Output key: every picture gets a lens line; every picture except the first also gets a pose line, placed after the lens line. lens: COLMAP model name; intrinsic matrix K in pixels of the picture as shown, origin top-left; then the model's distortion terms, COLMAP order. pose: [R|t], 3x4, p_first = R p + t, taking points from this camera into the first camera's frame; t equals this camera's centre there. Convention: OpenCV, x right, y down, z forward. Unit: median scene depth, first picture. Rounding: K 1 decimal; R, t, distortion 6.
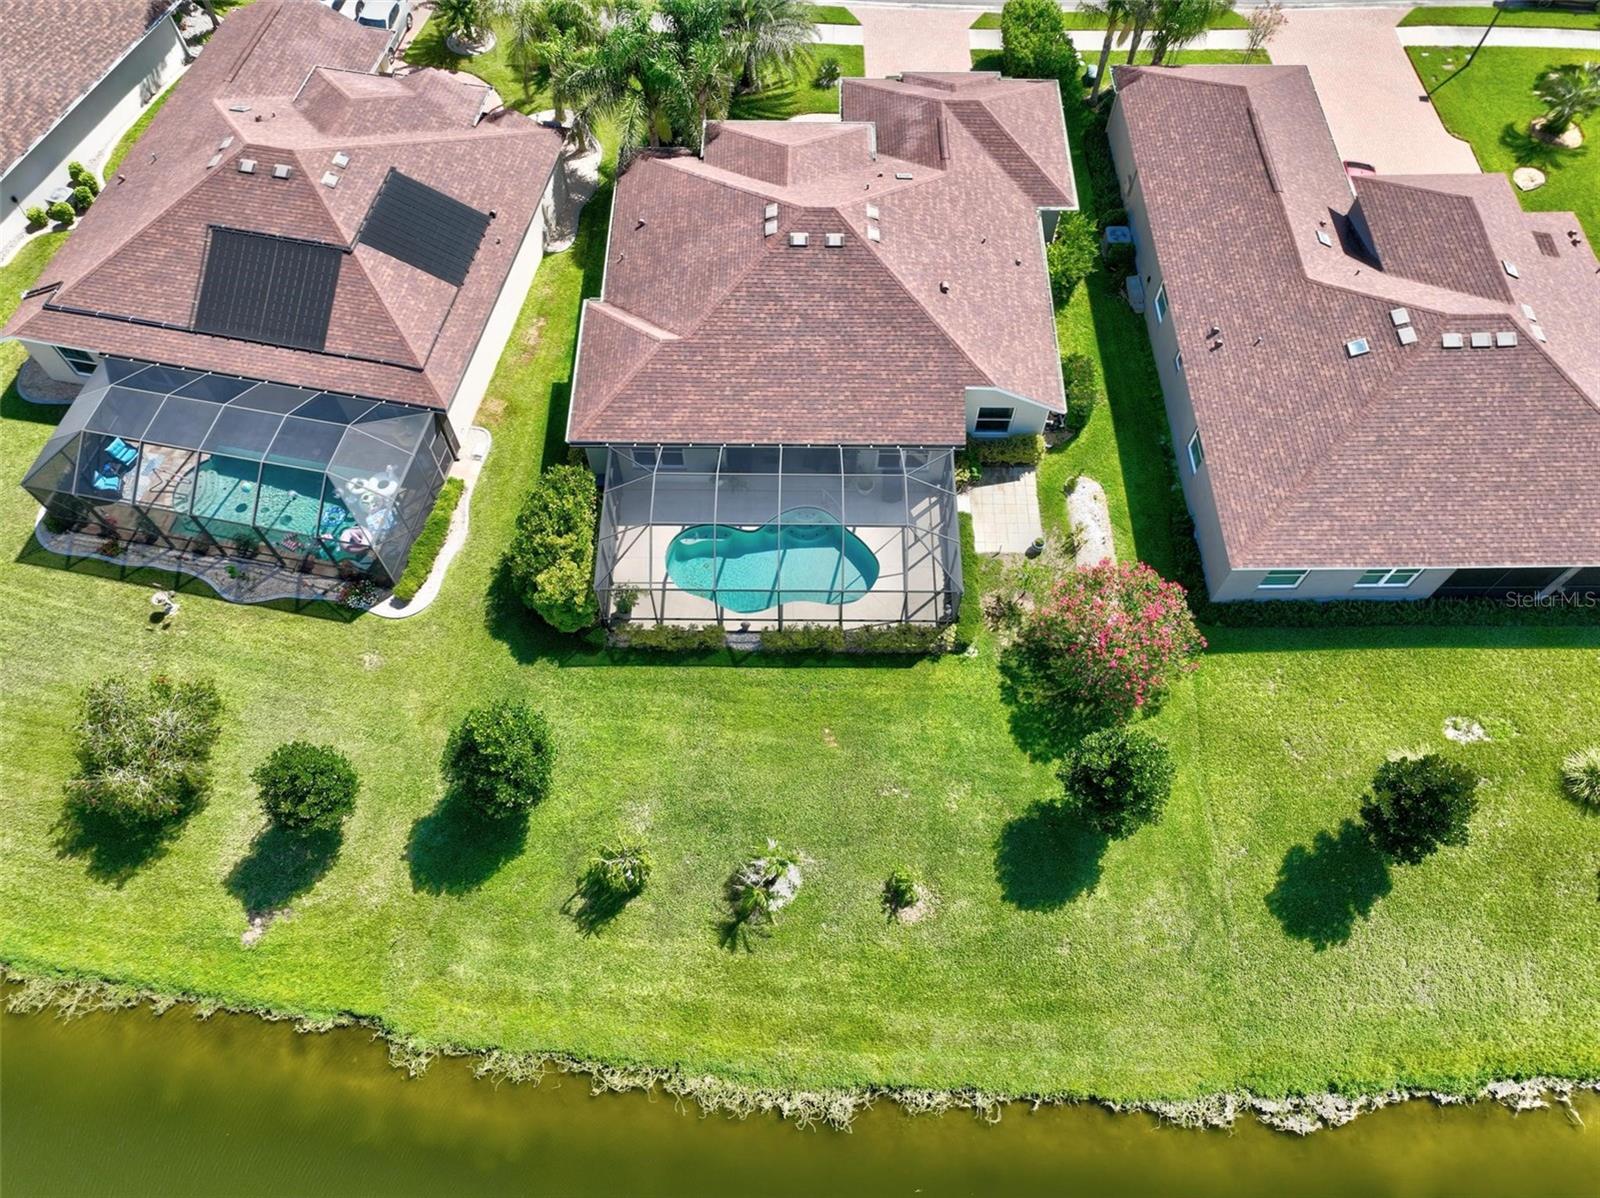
lens RADIAL K [[1126.9, 0, 798.9], [0, 1126.9, 601.7], [0, 0, 1]] dist [-0.005251, 0.022434]
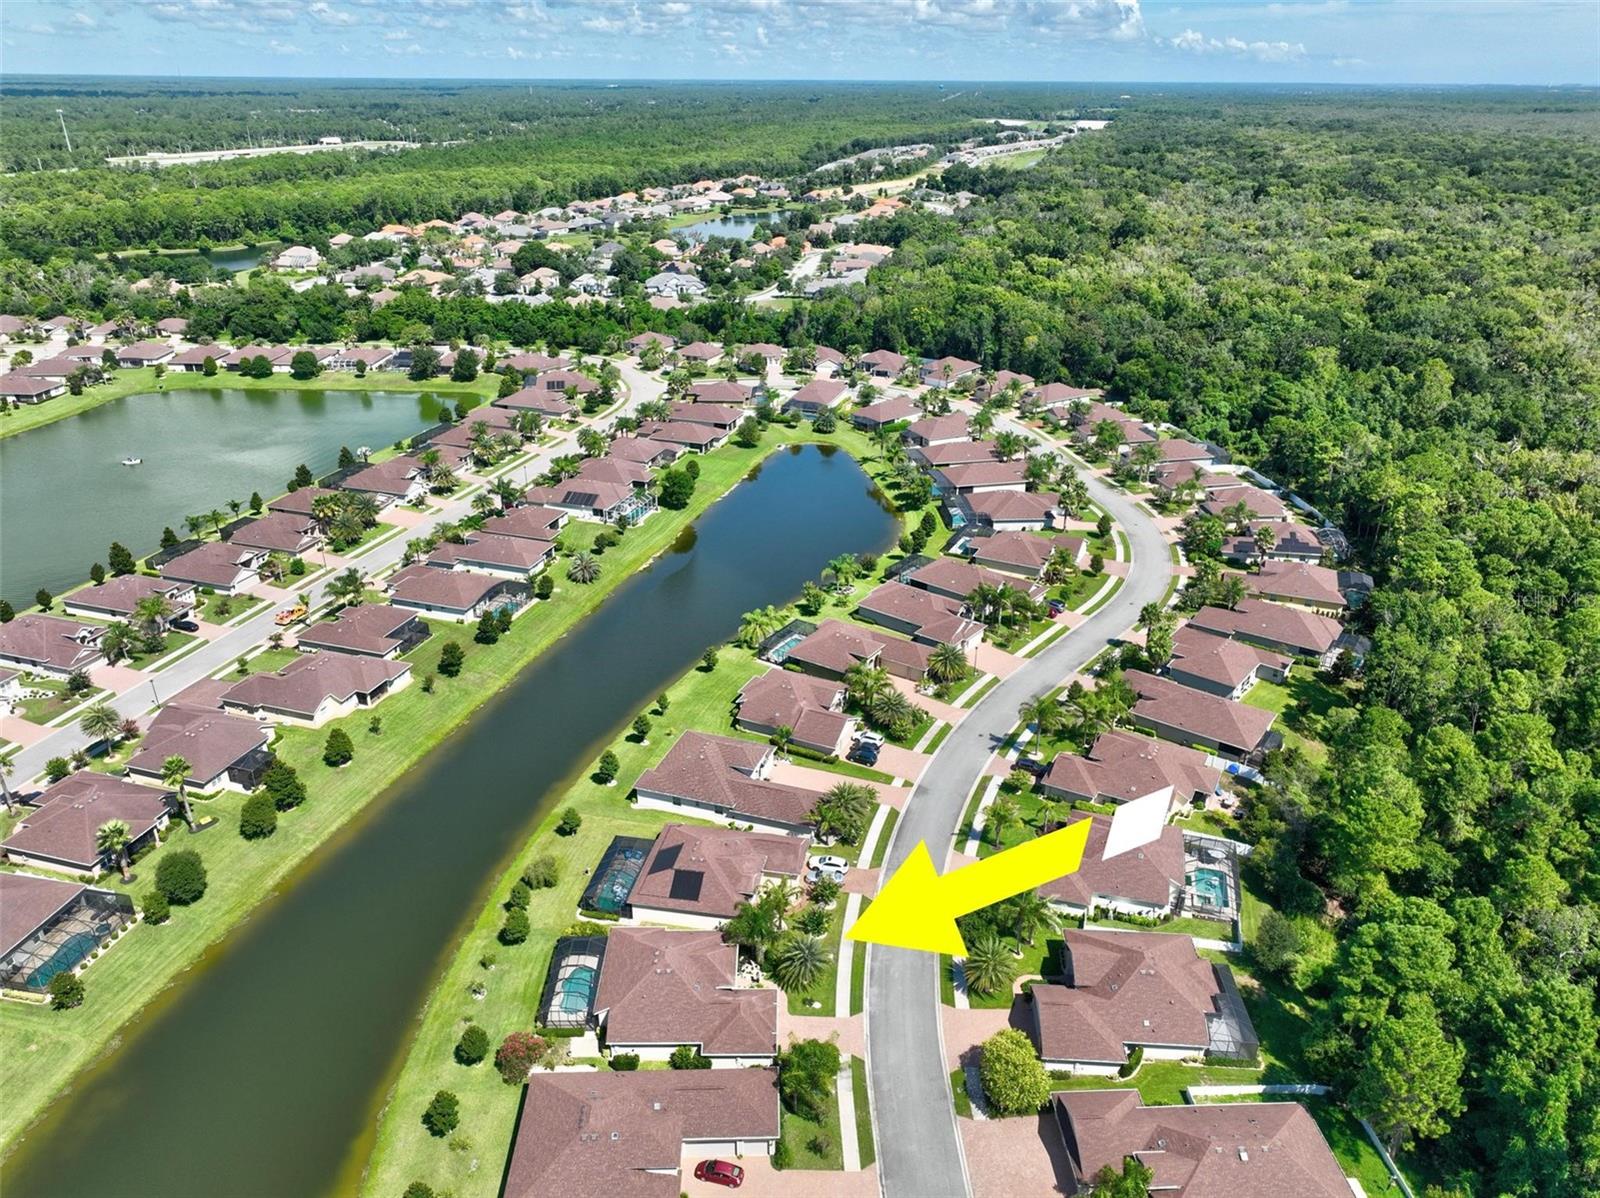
lens RADIAL K [[1126.9, 0, 798.9], [0, 1126.9, 601.7], [0, 0, 1]] dist [-0.005251, 0.022434]
pose [[0.015076, 0.416963, -0.908798, 2.571669], [-0.876155, 0.443462, 0.188929, -1.770099], [0.481793, 0.793400, 0.372010, -0.822158]]
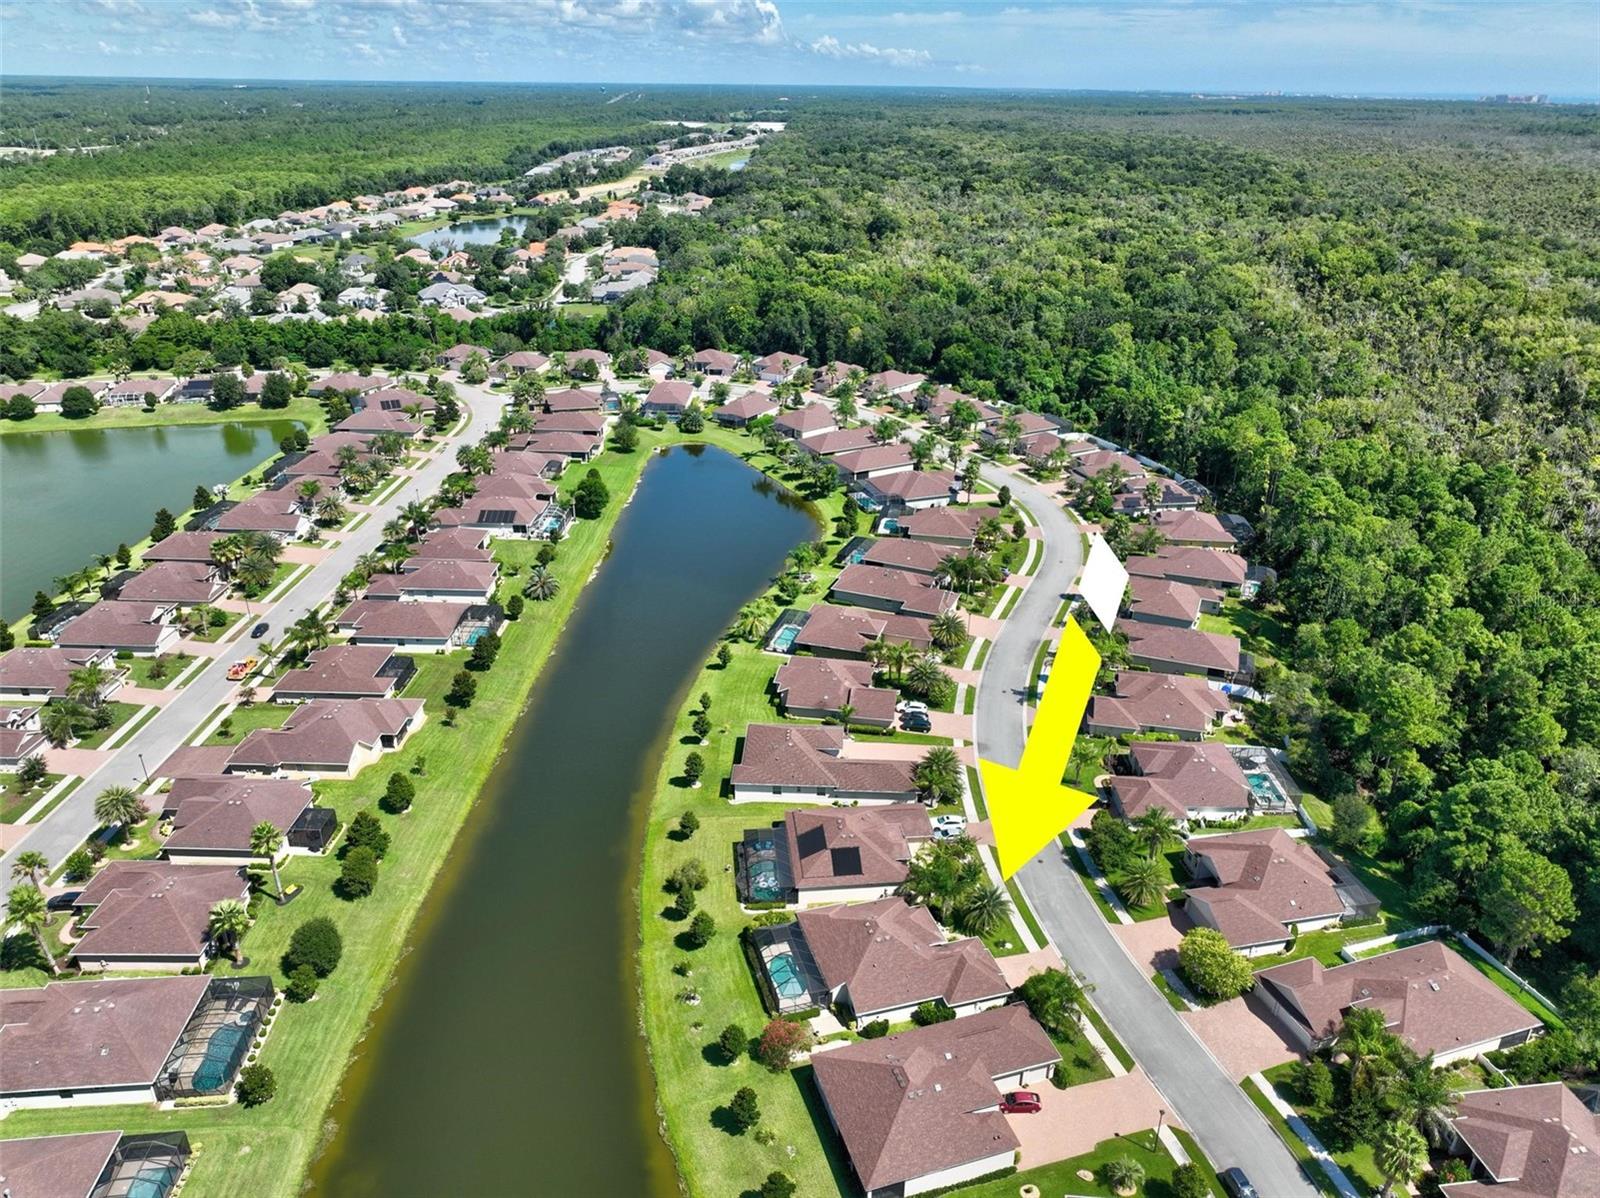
lens RADIAL K [[1126.9, 0, 798.9], [0, 1126.9, 601.7], [0, 0, 1]] dist [-0.005251, 0.022434]
pose [[0.290324, 0.397905, -0.870278, 2.530483], [-0.839462, 0.542474, -0.032016, -0.576554], [0.459363, 0.739861, 0.491520, -1.486358]]
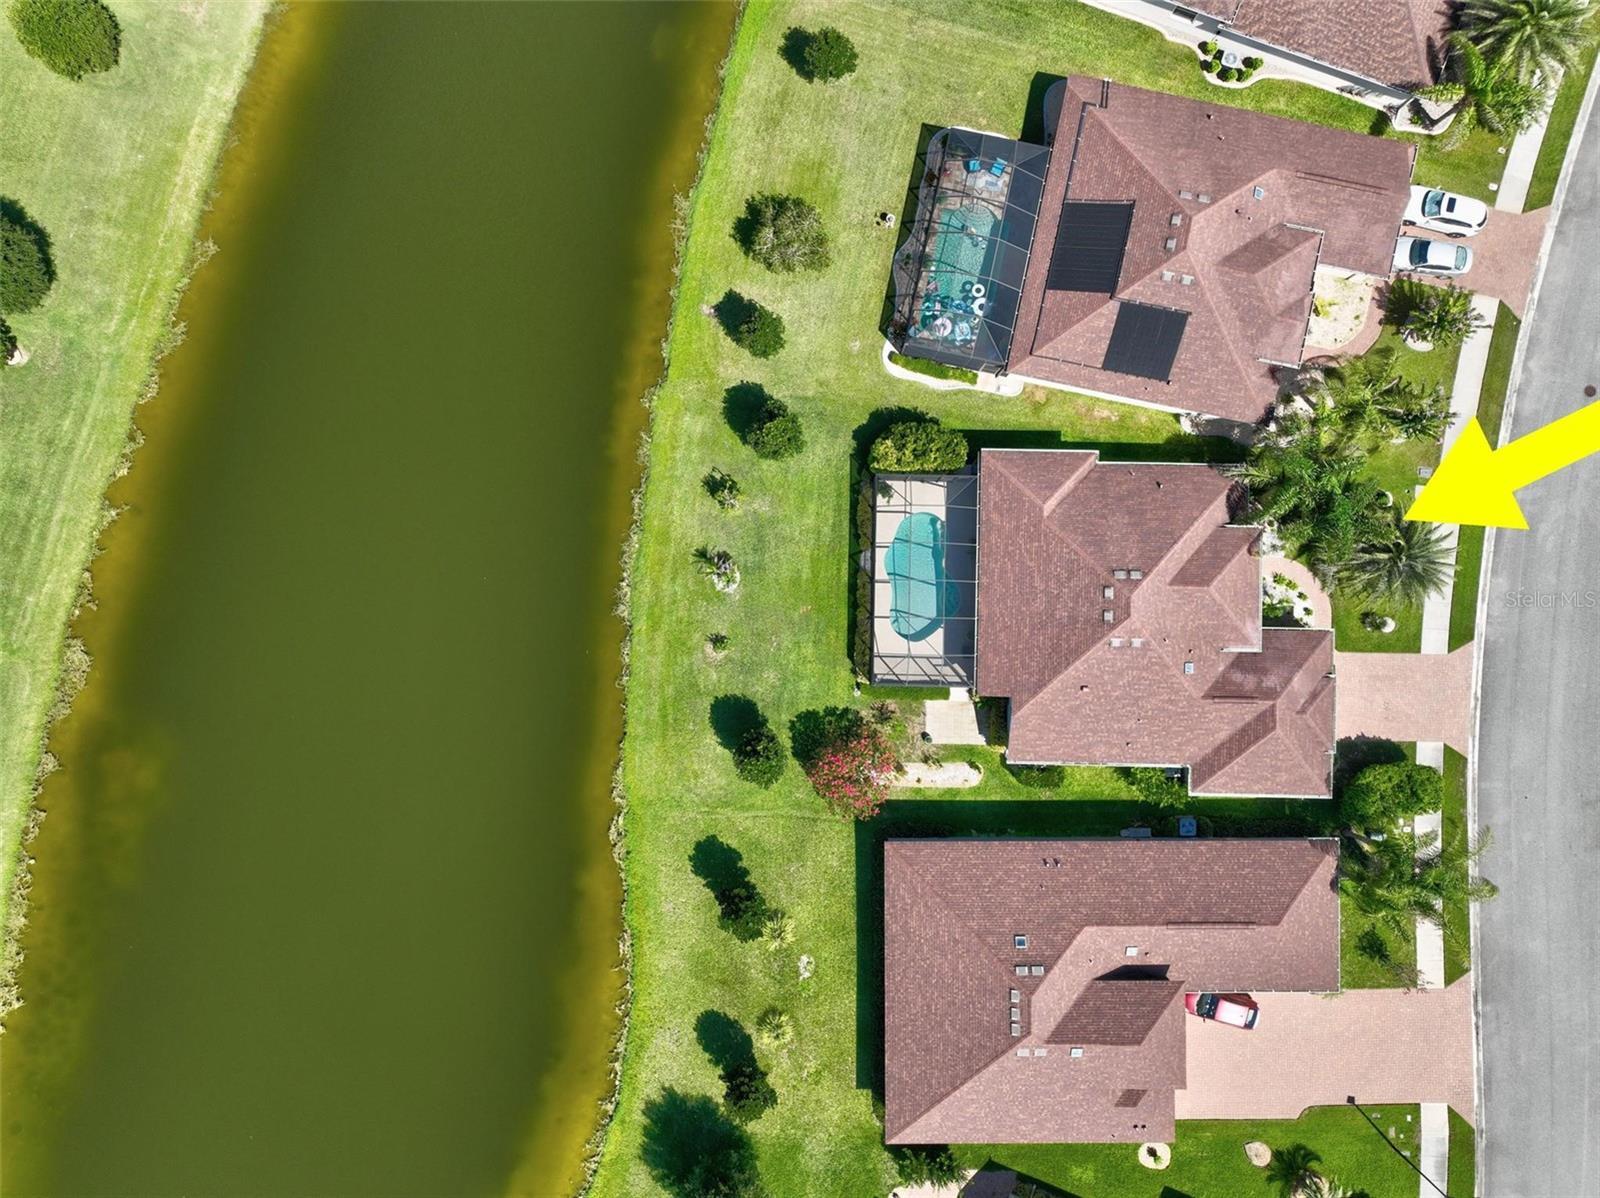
lens RADIAL K [[1126.9, 0, 798.9], [0, 1126.9, 601.7], [0, 0, 1]] dist [-0.005251, 0.022434]
pose [[-0.013605, 0.999792, -0.015187, 0.041557], [-0.873560, -0.004494, 0.486696, -0.709946], [0.486527, 0.019888, 0.873439, -0.544252]]
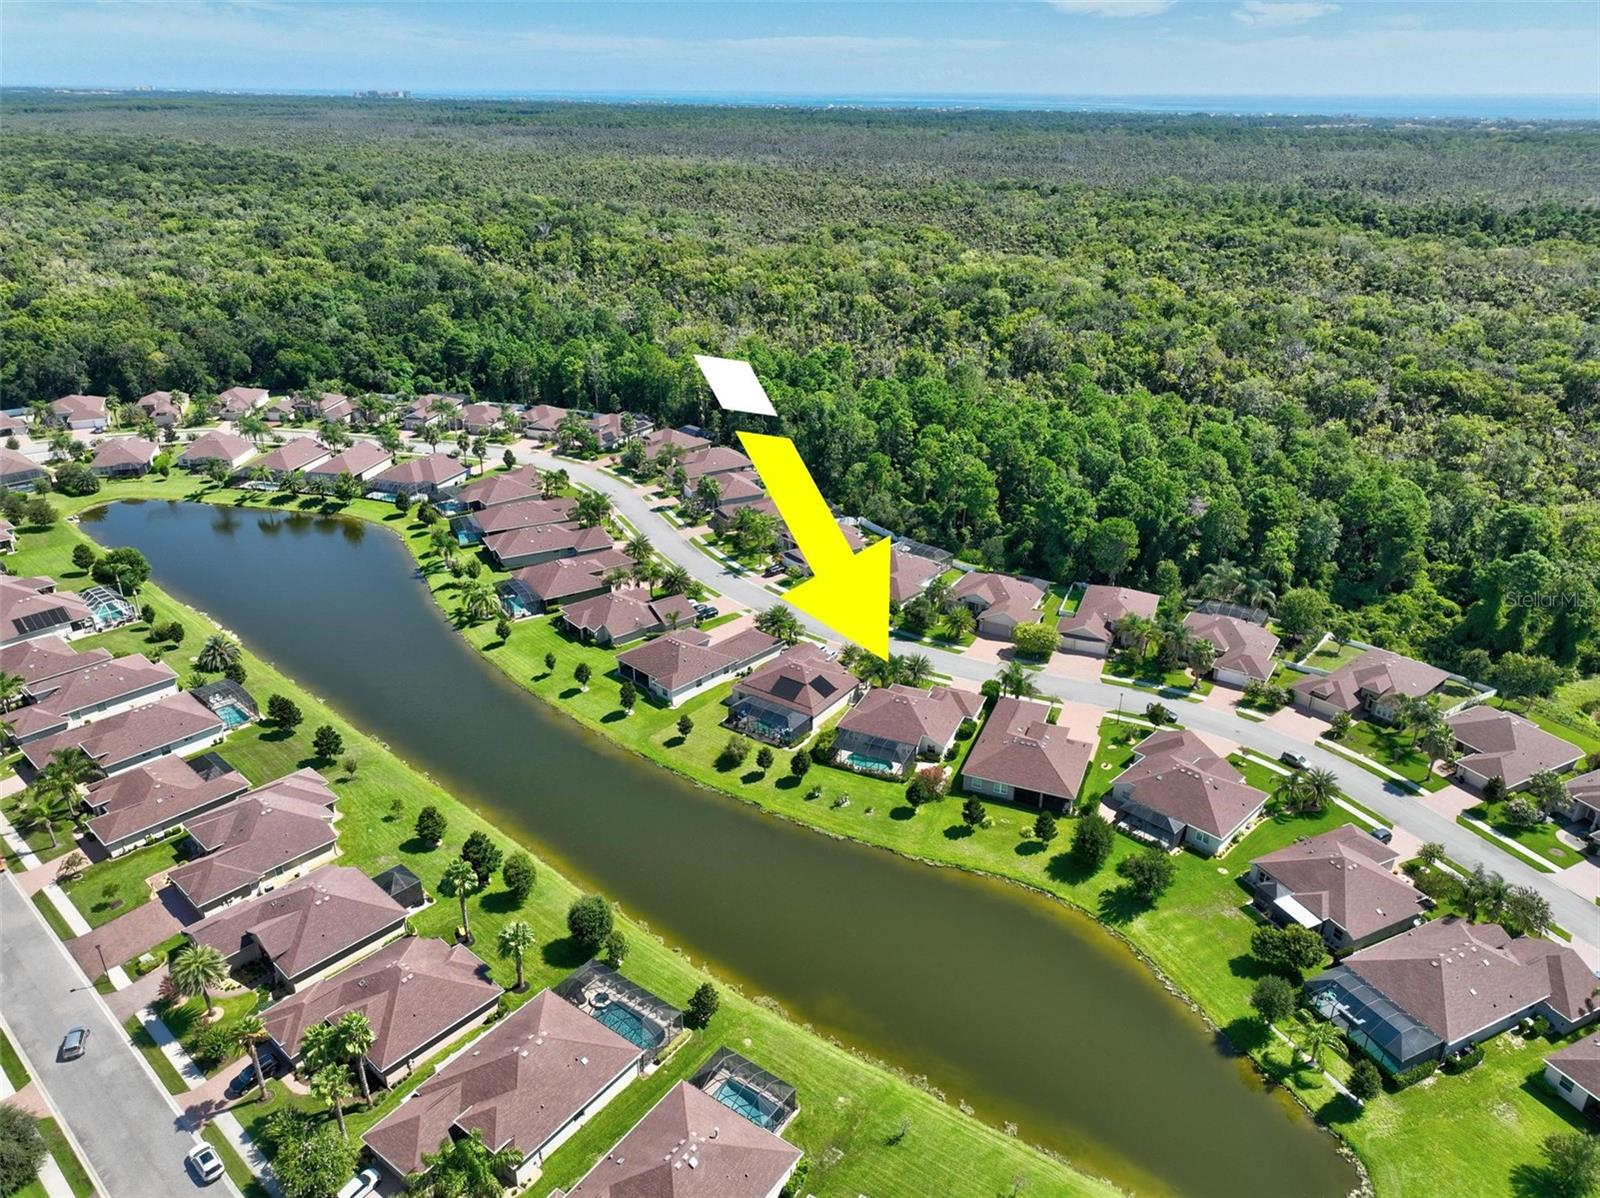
lens RADIAL K [[1126.9, 0, 798.9], [0, 1126.9, 601.7], [0, 0, 1]] dist [-0.005251, 0.022434]
pose [[0.915051, 0.166090, -0.367553, 1.270845], [-0.351769, 0.774472, -0.525786, 1.947681], [0.197332, 0.610415, 0.767107, -2.885179]]
